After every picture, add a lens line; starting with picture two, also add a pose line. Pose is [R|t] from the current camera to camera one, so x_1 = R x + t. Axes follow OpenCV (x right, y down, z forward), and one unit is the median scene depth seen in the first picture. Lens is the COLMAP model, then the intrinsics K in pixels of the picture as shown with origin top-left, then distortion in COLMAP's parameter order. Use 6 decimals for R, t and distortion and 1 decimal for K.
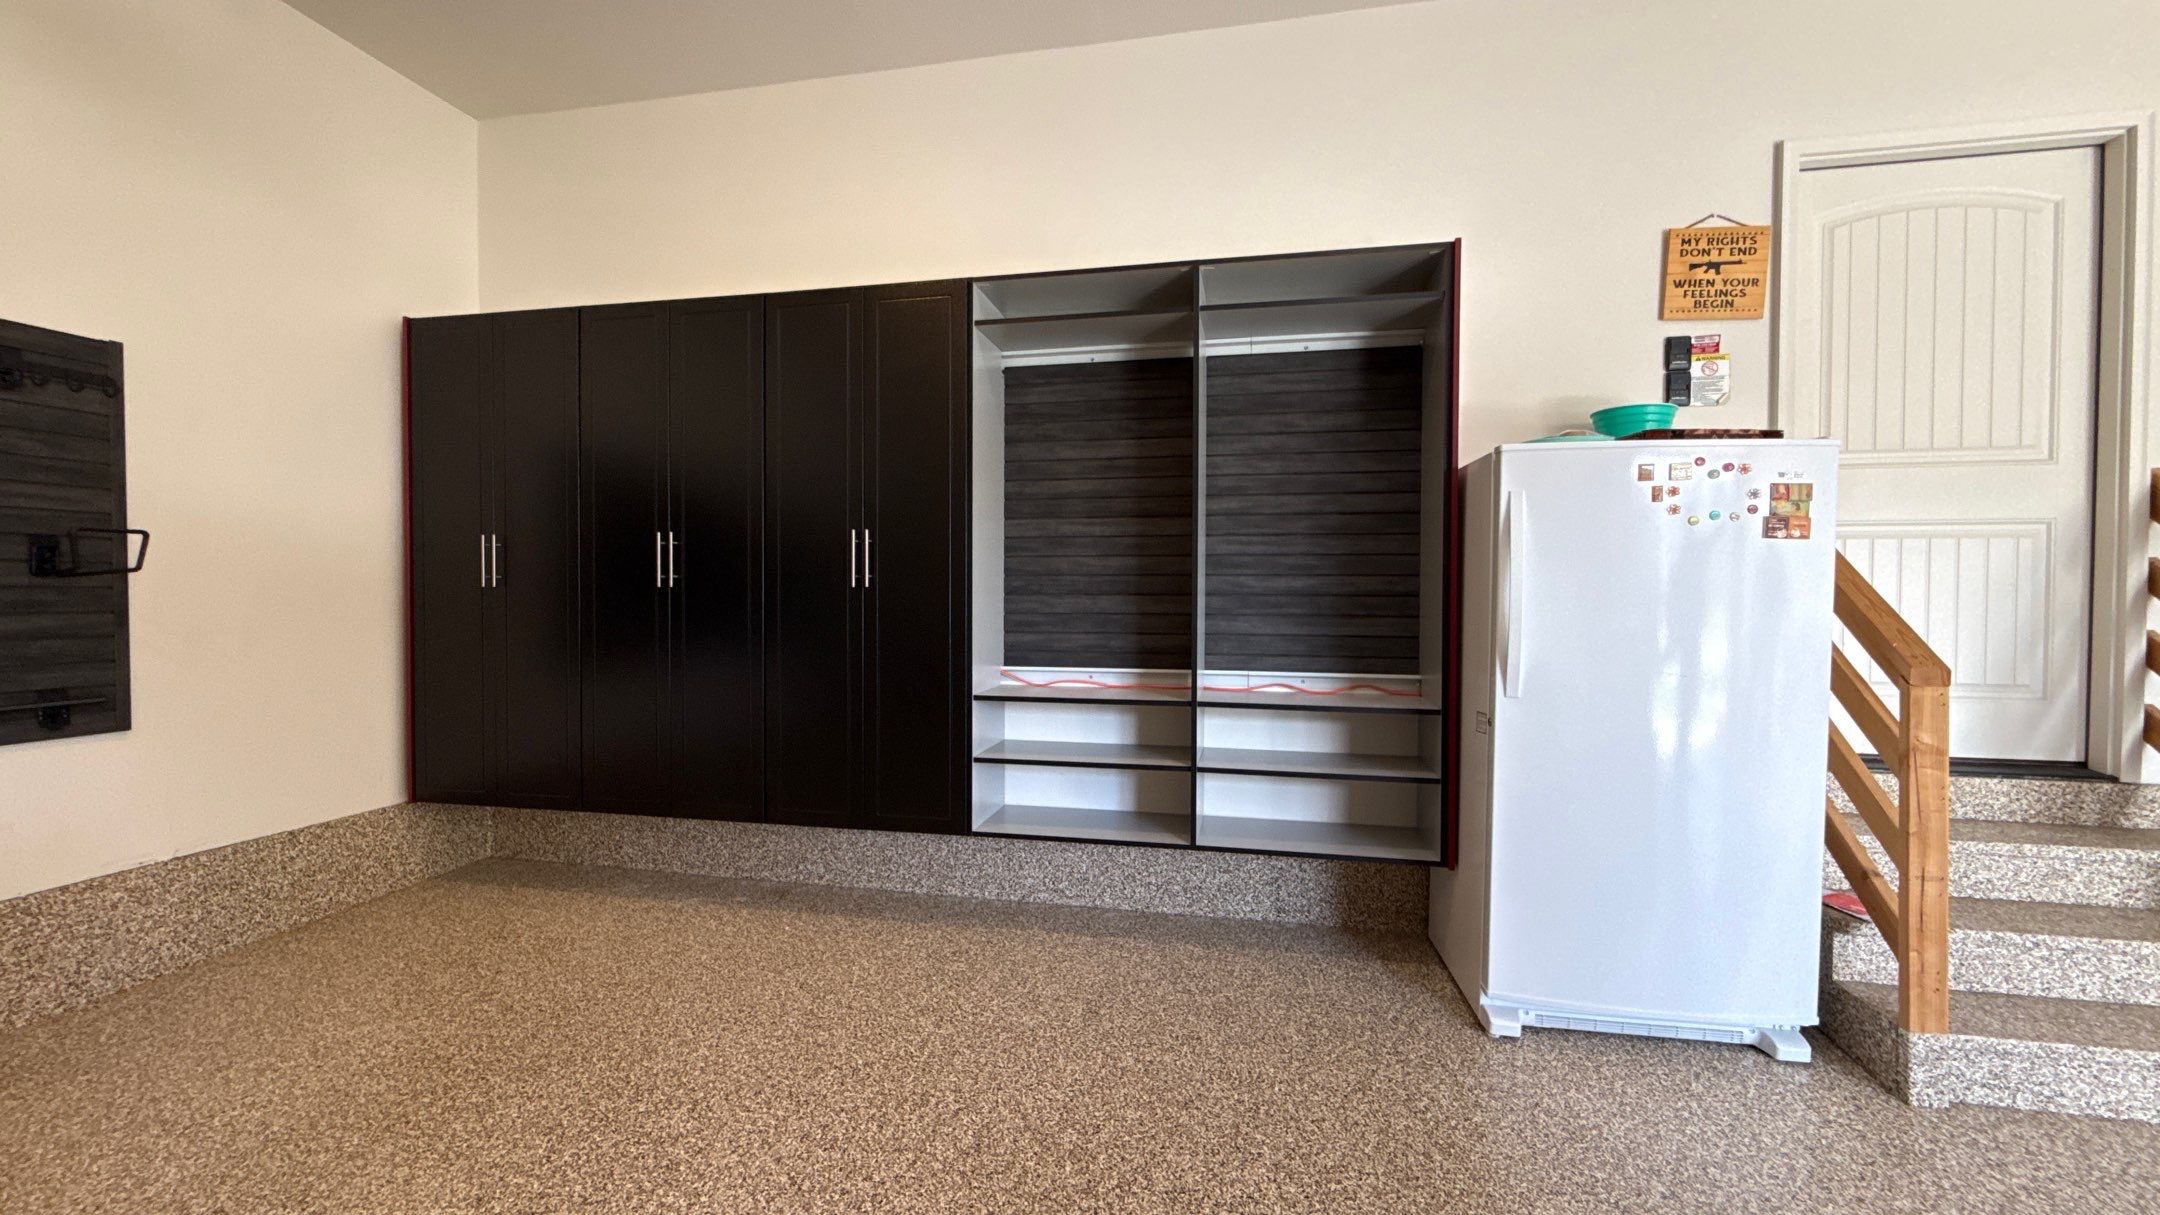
lens RADIAL K [[856.9, 0, 1079.2], [0, 856.9, 610.4], [0, 0, 1]] dist [0.000689, -0.000130]
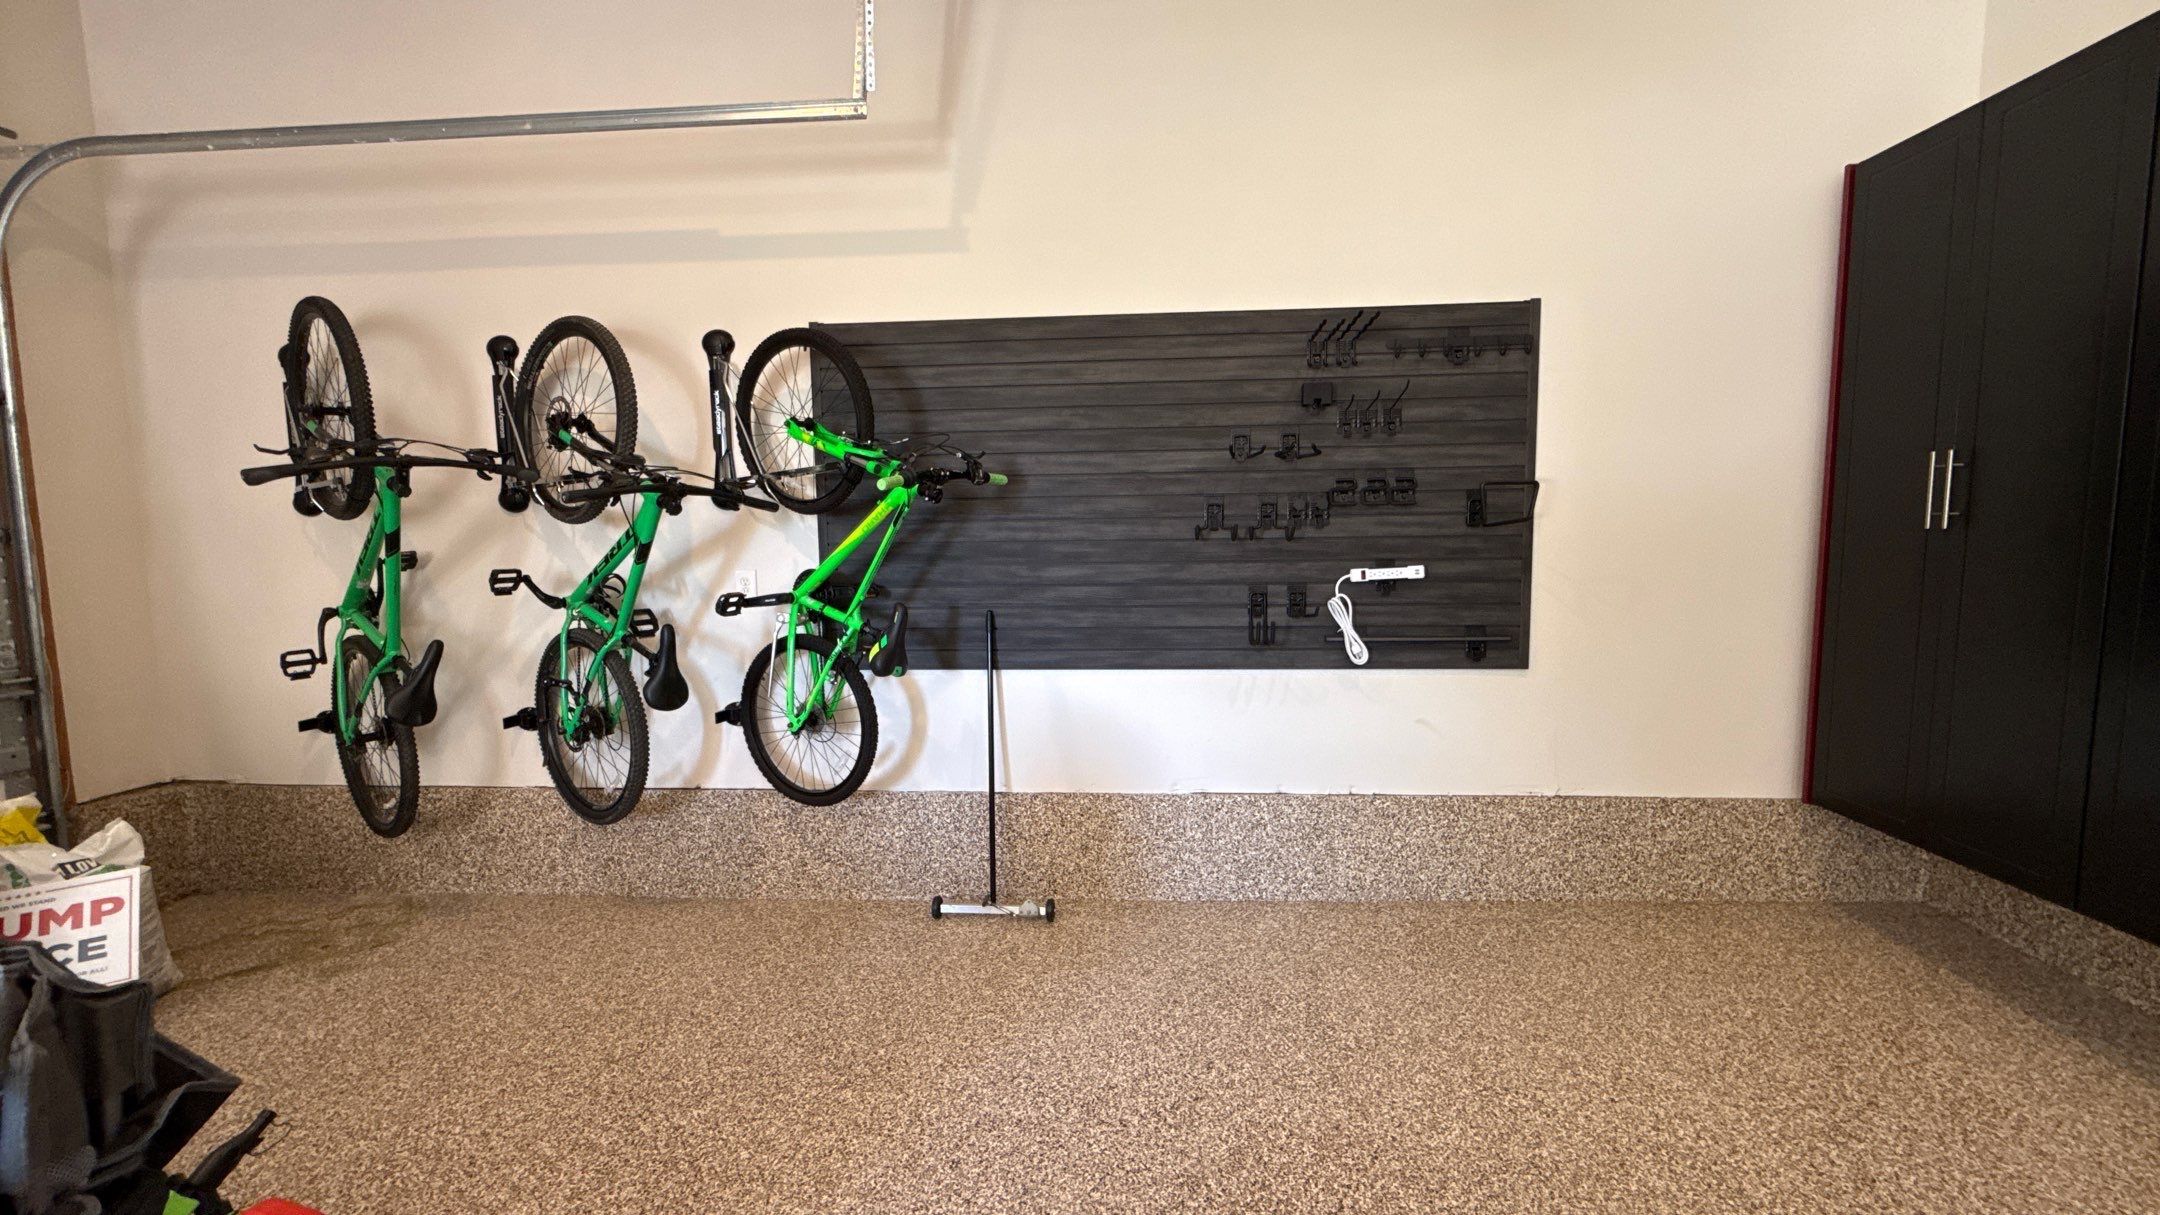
lens RADIAL K [[856.9, 0, 1080.0], [0, 856.9, 609.5], [0, 0, 1]] dist [0.000689, -0.000130]
pose [[0.124247, 0.087625, -0.988375, -0.114655], [-0.005290, 0.996137, 0.087649, -0.022505], [0.992237, -0.005662, 0.124230, 0.283822]]
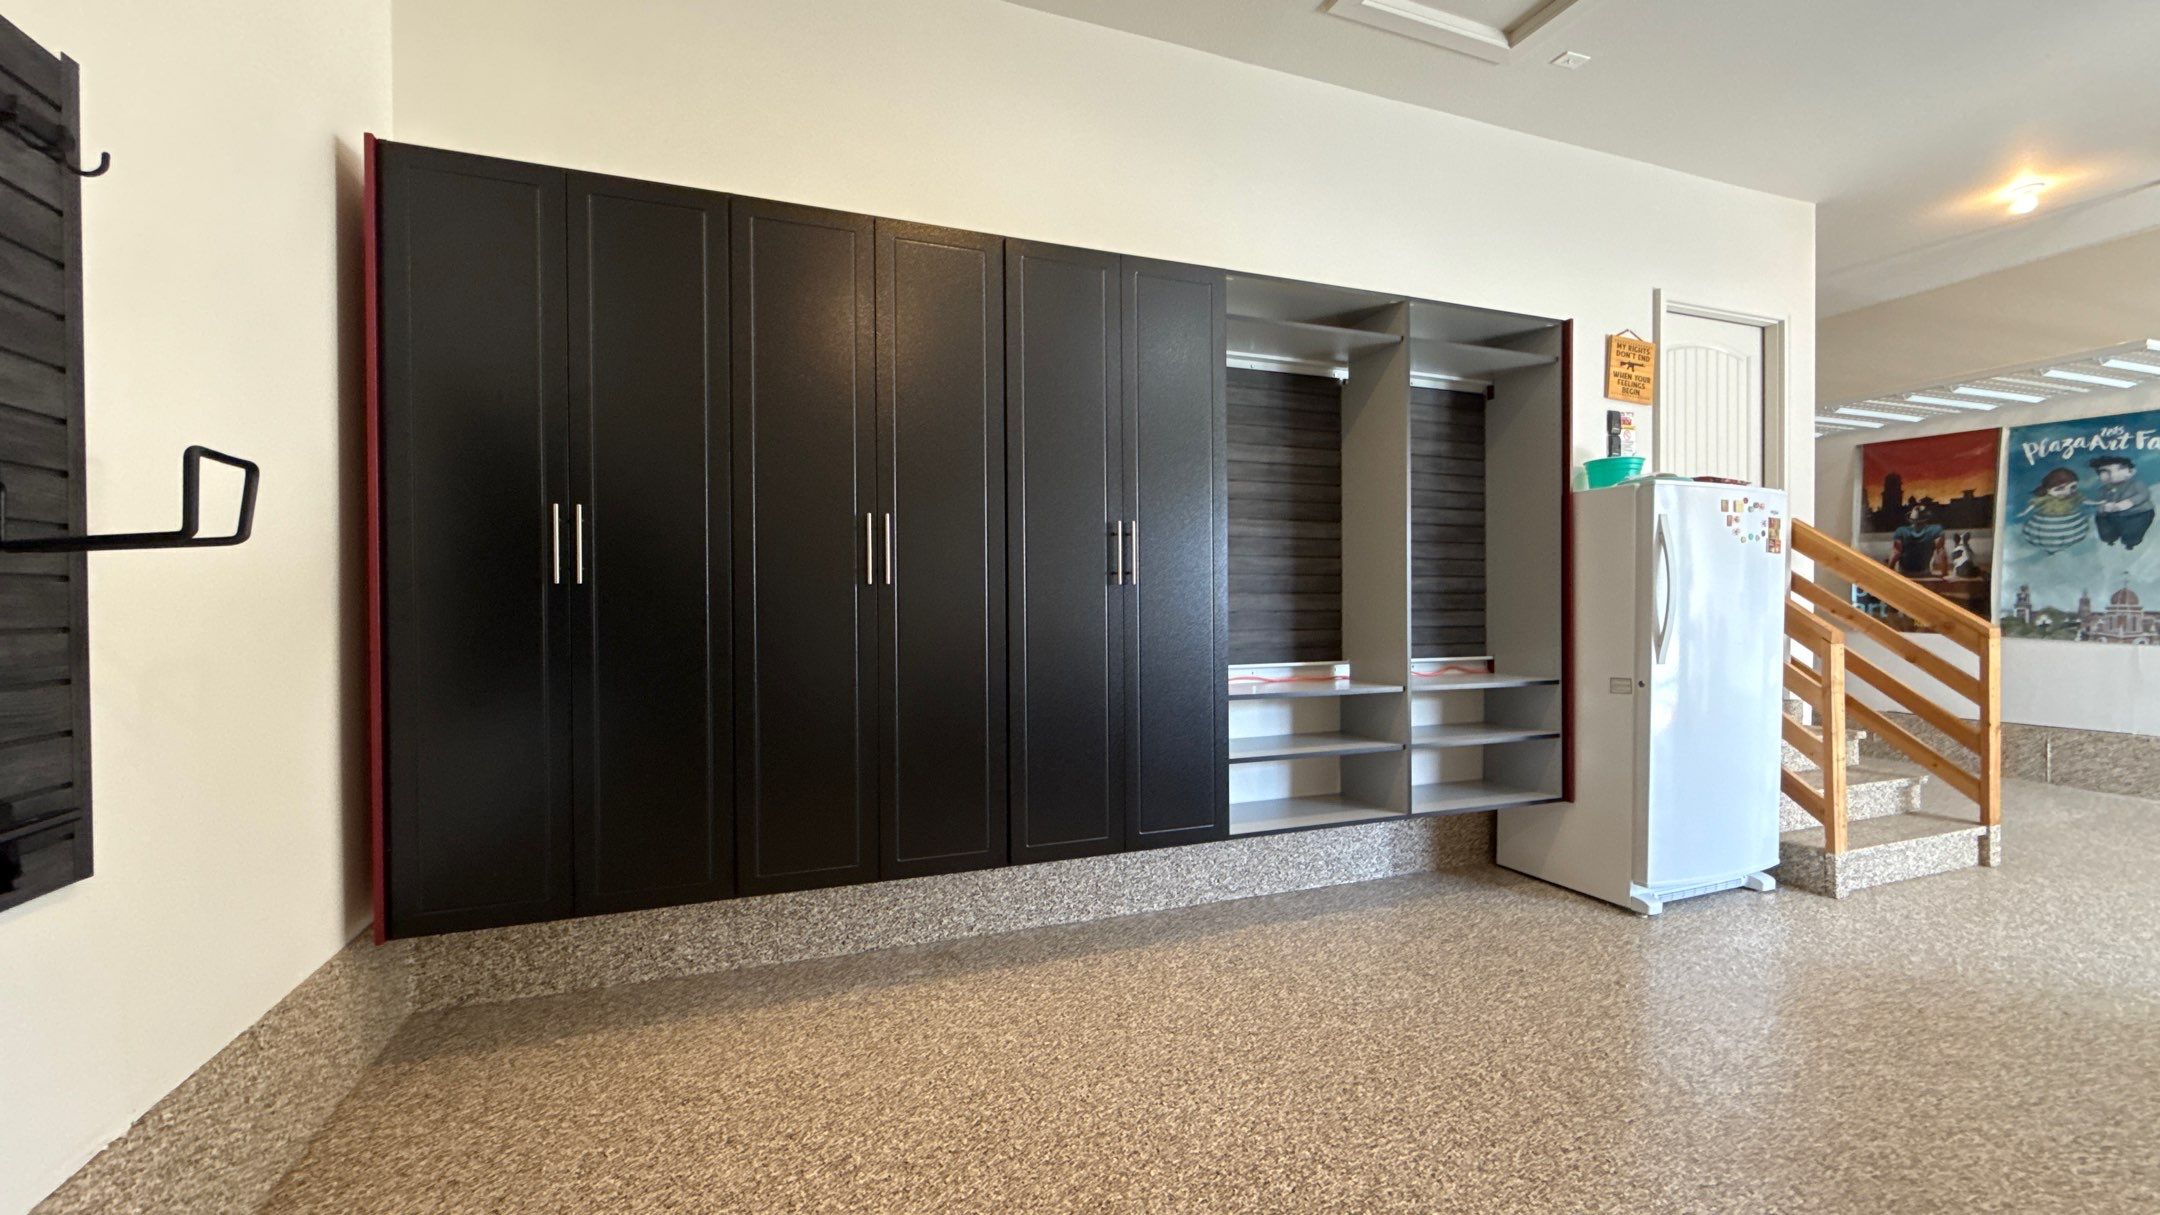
lens RADIAL K [[856.9, 0, 1078.9], [0, 856.9, 609.3], [0, 0, 1]] dist [0.000689, -0.000130]
pose [[0.845266, -0.011719, 0.534218, -0.810306], [0.018509, 0.999802, -0.007353, 0.005173], [-0.534026, 0.016103, 0.845315, 0.270668]]
